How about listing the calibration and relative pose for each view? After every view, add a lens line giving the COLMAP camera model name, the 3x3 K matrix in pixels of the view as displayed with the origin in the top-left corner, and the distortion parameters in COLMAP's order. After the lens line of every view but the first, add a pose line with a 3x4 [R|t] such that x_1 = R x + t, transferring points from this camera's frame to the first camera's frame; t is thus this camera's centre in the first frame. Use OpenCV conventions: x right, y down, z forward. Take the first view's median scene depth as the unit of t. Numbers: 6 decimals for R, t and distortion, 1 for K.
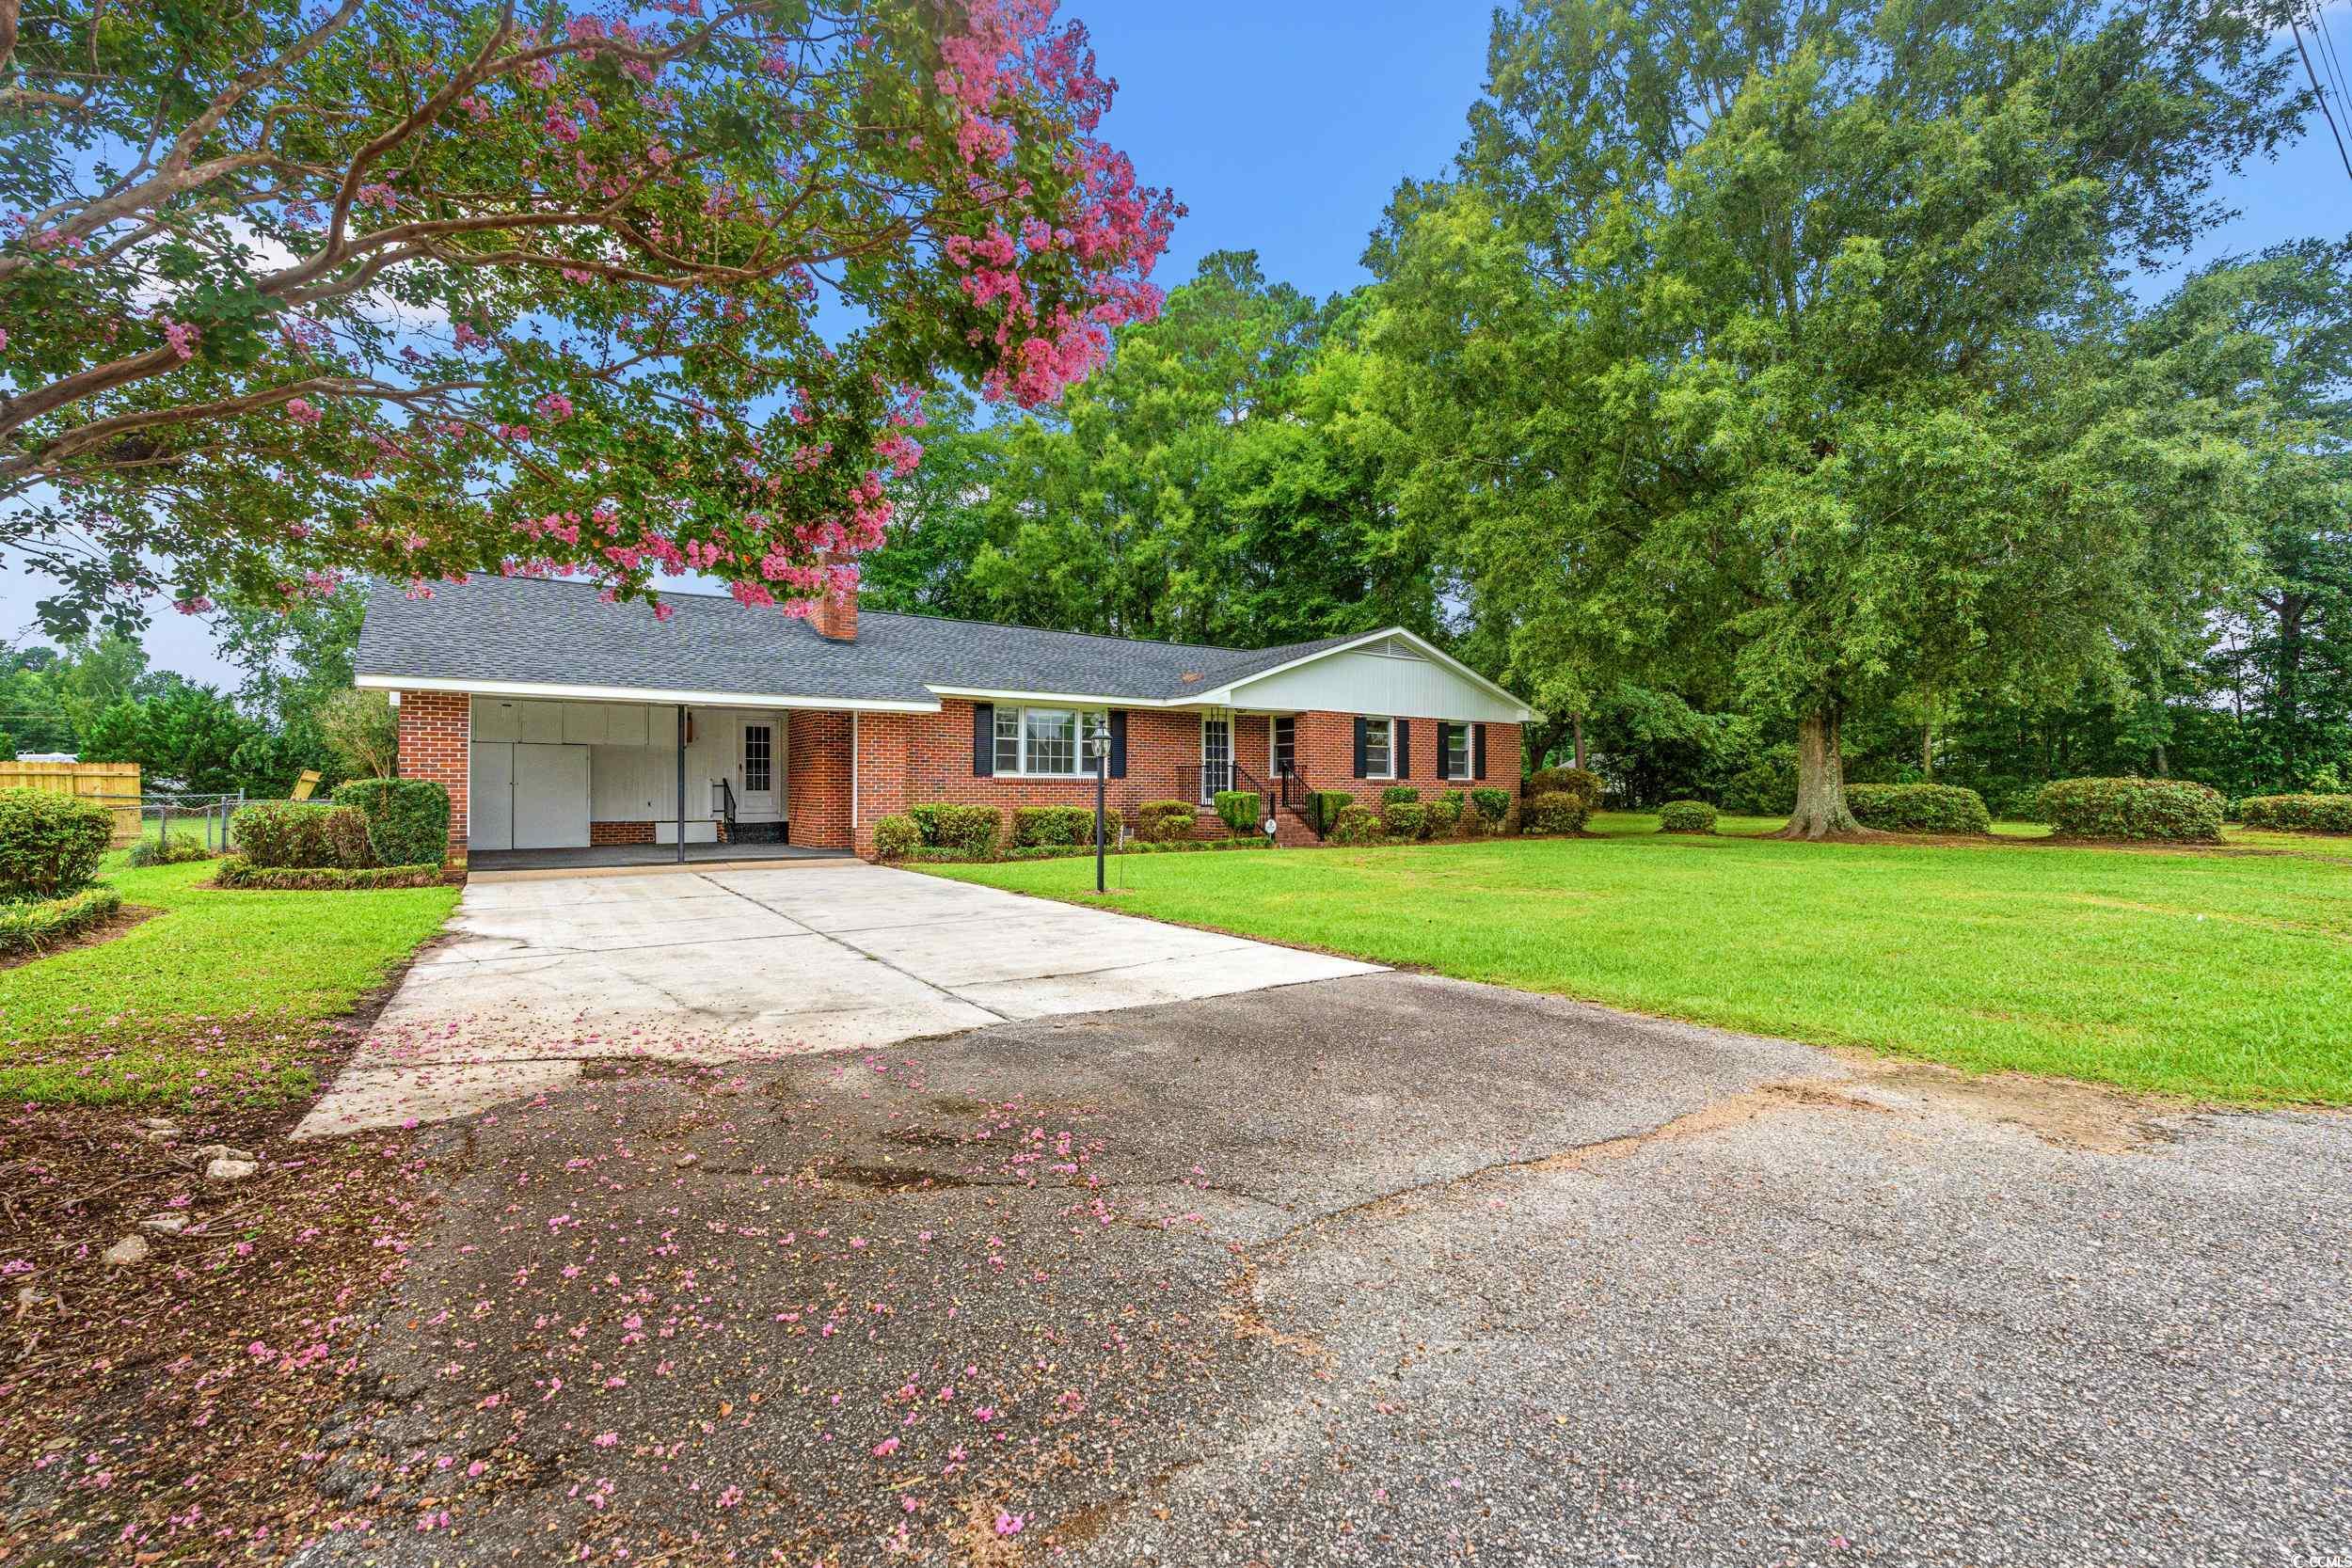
lens RADIAL K [[1022.3, 0, 1173.4], [0, 1022.3, 792.9], [0, 0, 1]] dist [-0.009820, -0.000033]
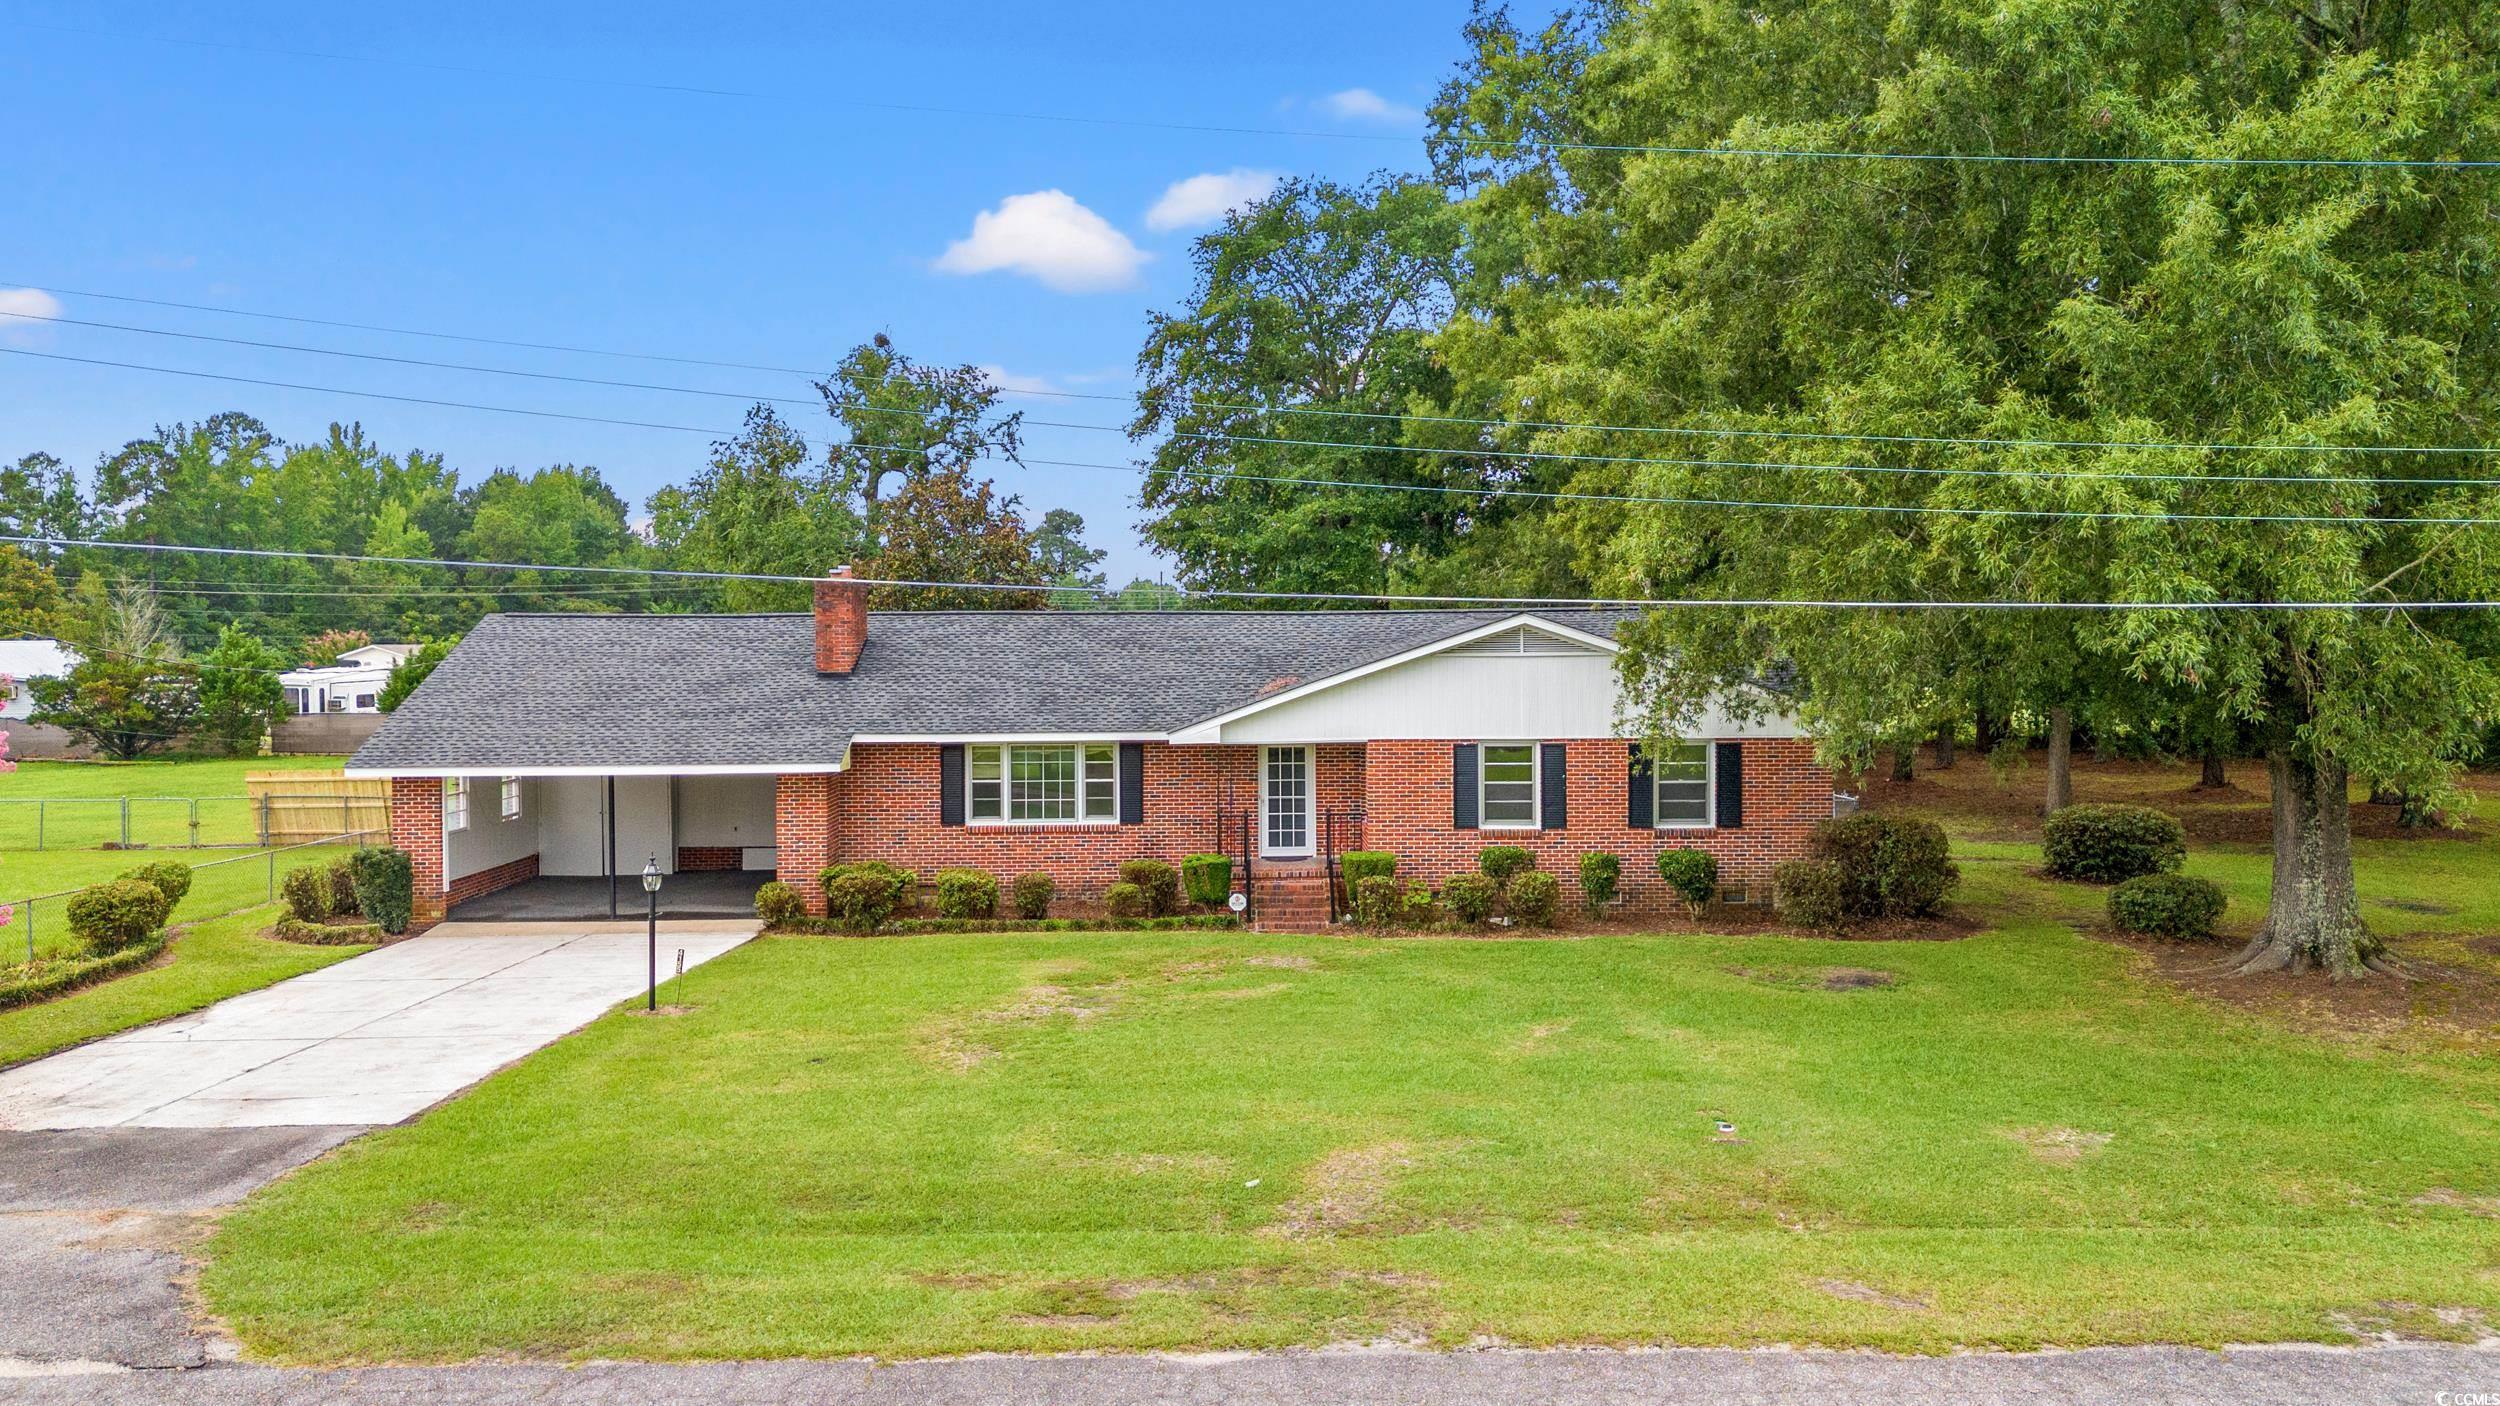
lens RADIAL K [[1840.8, 0, 1255.6], [0, 1840.8, 707.7], [0, 0, 1]] dist [0.051658, -0.028280]
pose [[0.826101, 0.015325, -0.563314, 0.859880], [0.006197, 0.999323, 0.036275, -0.161005], [0.563488, -0.033457, 0.825446, -0.163452]]
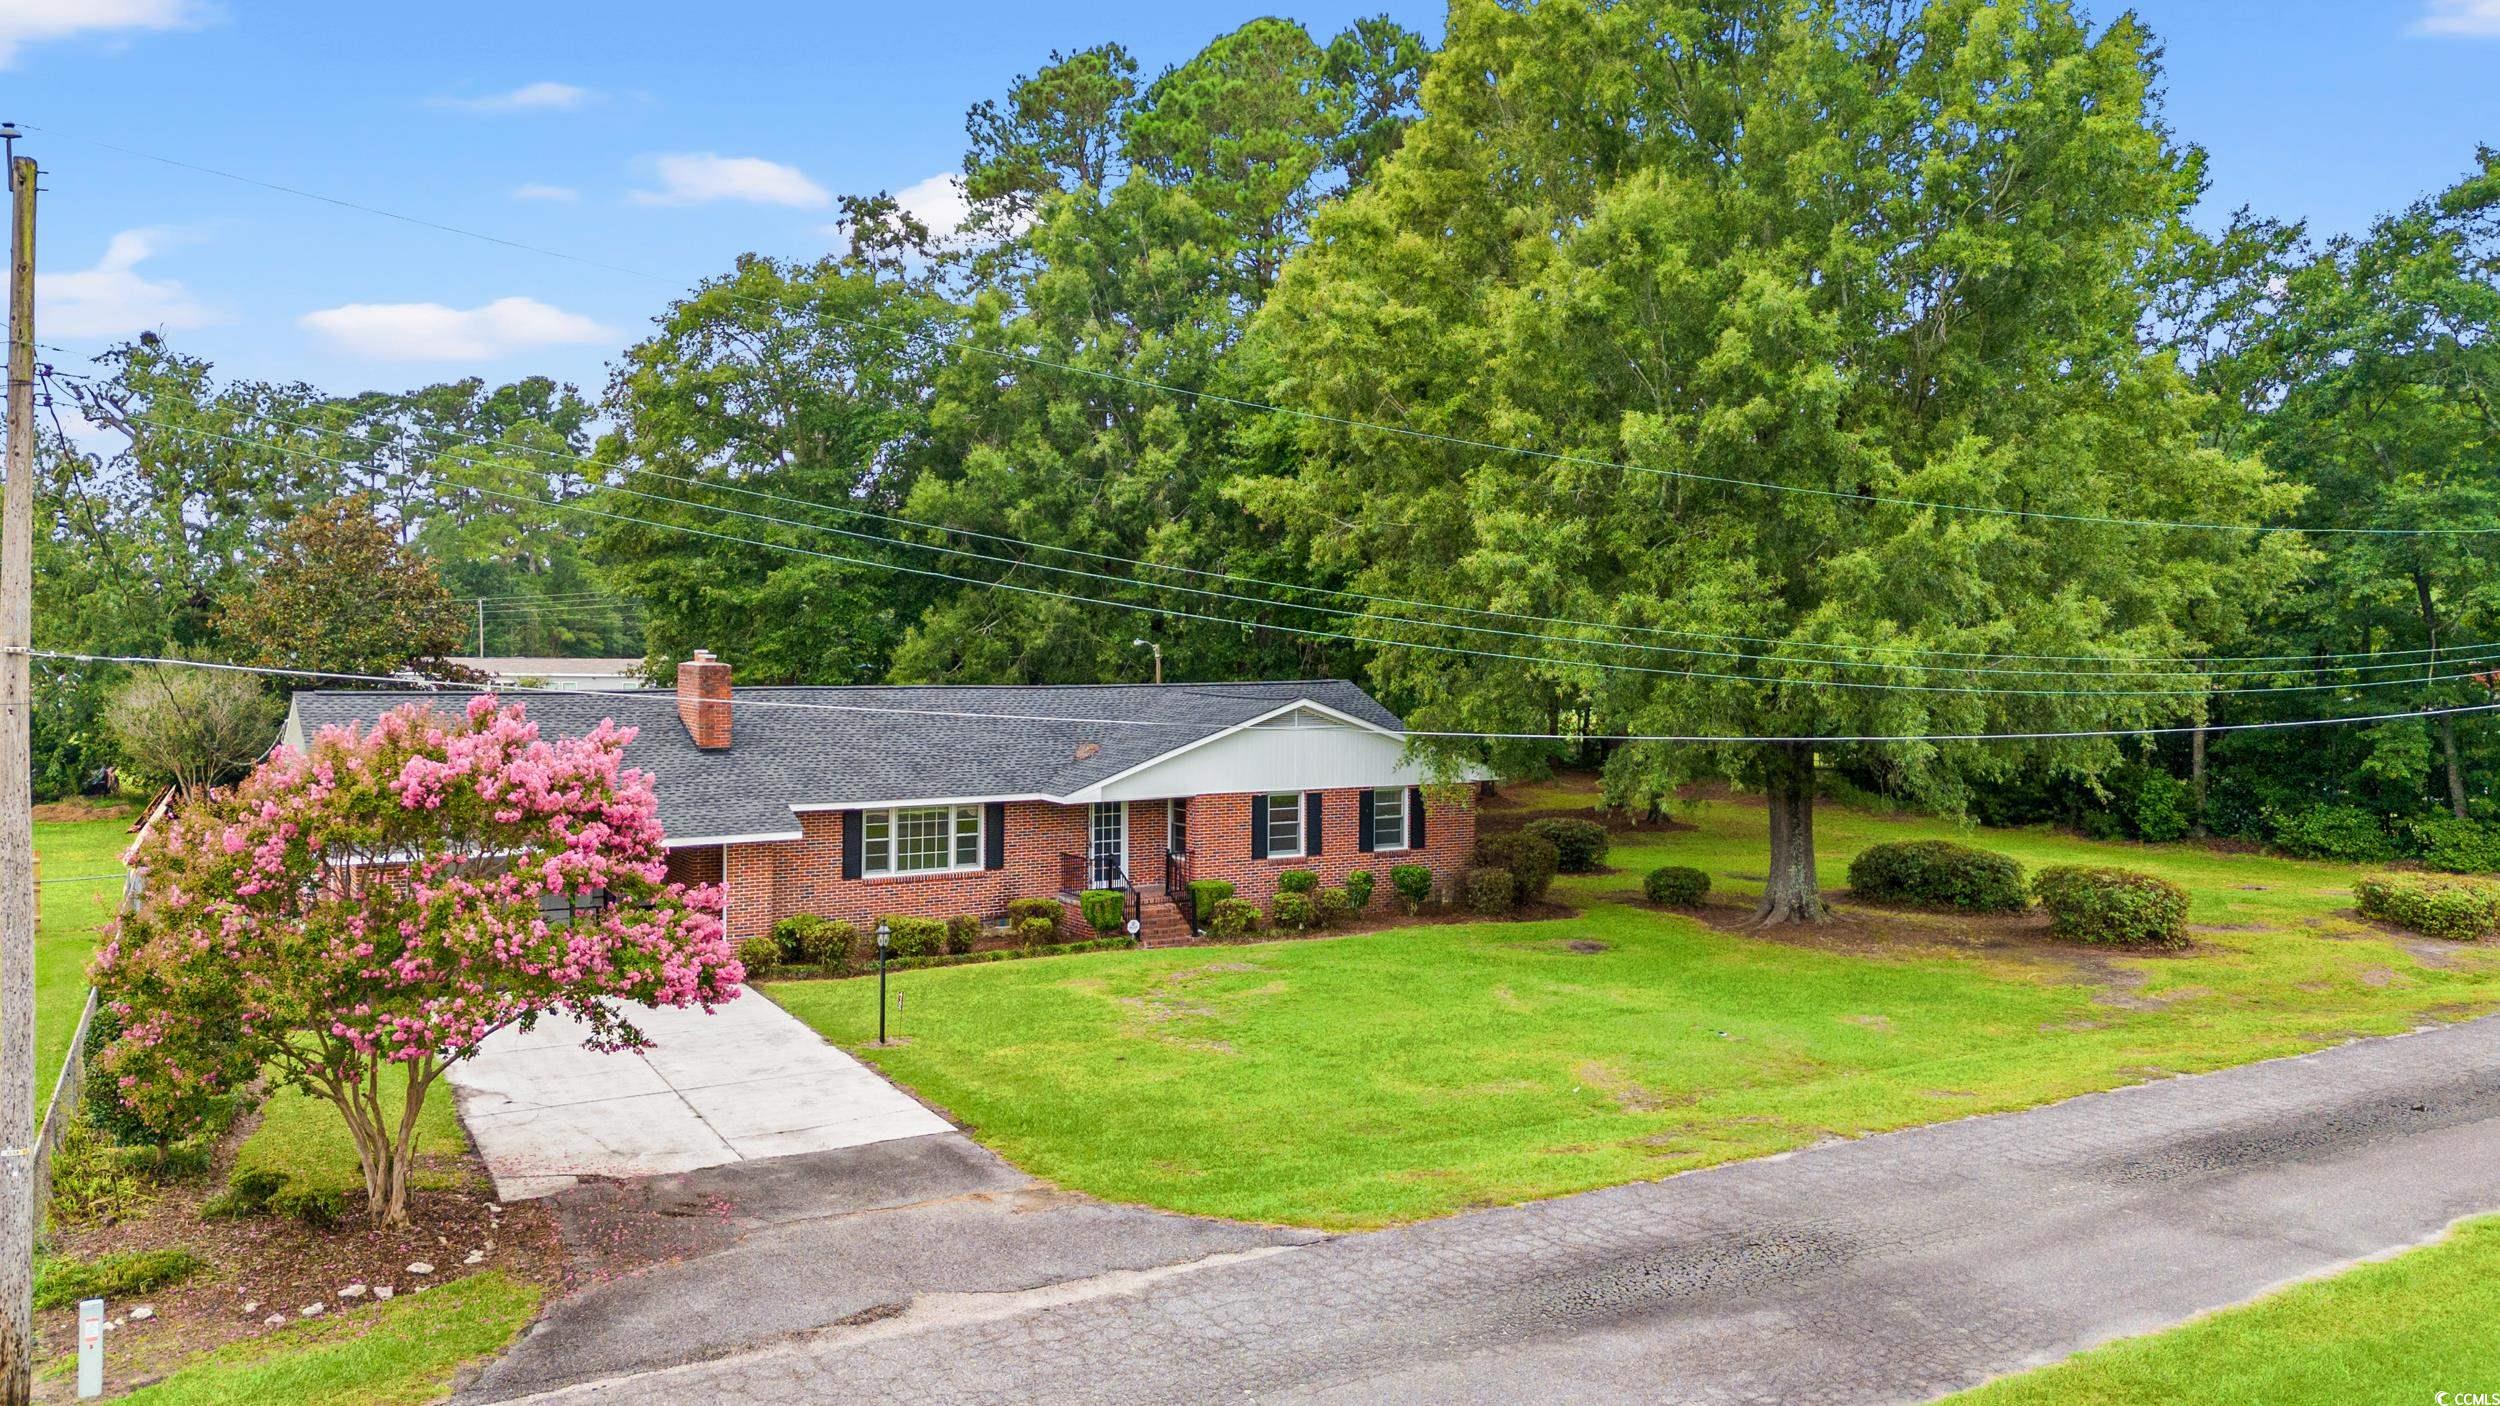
lens RADIAL K [[1840.8, 0, 1254.0], [0, 1840.8, 705.2], [0, 0, 1]] dist [0.051658, -0.028280]
pose [[0.997869, 0.005406, -0.065028, 0.314584], [-0.003055, 0.999340, 0.036211, -0.240666], [0.065181, -0.035935, 0.997226, -0.772325]]
